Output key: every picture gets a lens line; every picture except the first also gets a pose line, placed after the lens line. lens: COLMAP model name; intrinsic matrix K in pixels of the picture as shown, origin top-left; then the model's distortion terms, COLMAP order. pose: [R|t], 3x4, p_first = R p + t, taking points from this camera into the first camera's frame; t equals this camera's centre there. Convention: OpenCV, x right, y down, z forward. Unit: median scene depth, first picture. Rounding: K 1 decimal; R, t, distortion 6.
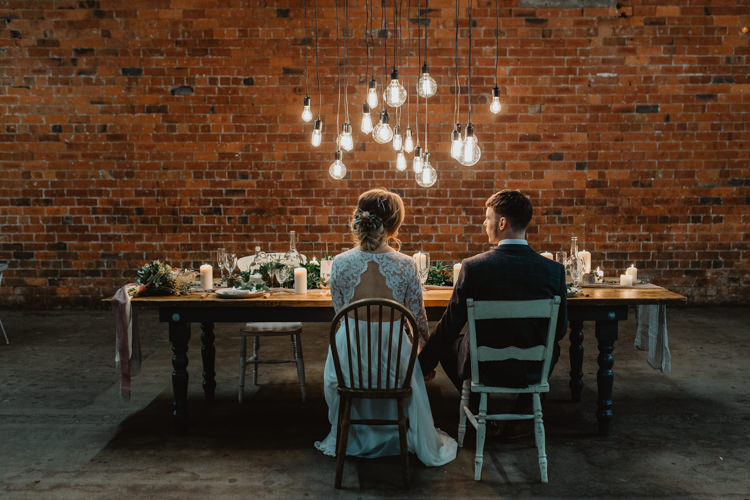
lens RADIAL K [[713.2, 0, 377.2], [0, 713.2, 251.3], [0, 0, 1]] dist [-0.021522, 0.000000]
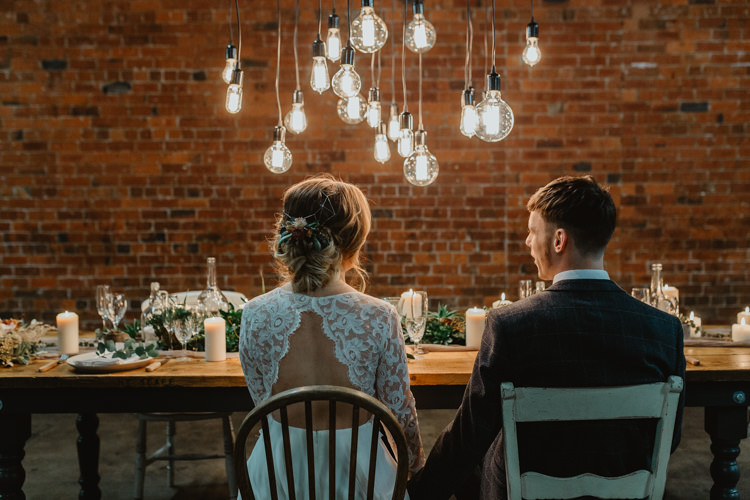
lens RADIAL K [[713.2, 0, 374.3], [0, 713.2, 250.2], [0, 0, 1]] dist [-0.021522, 0.000000]
pose [[0.999980, -0.006046, 0.002087, 0.014471], [0.006138, 0.998868, -0.047165, -0.002608], [-0.001799, 0.047177, 0.998885, 0.206647]]
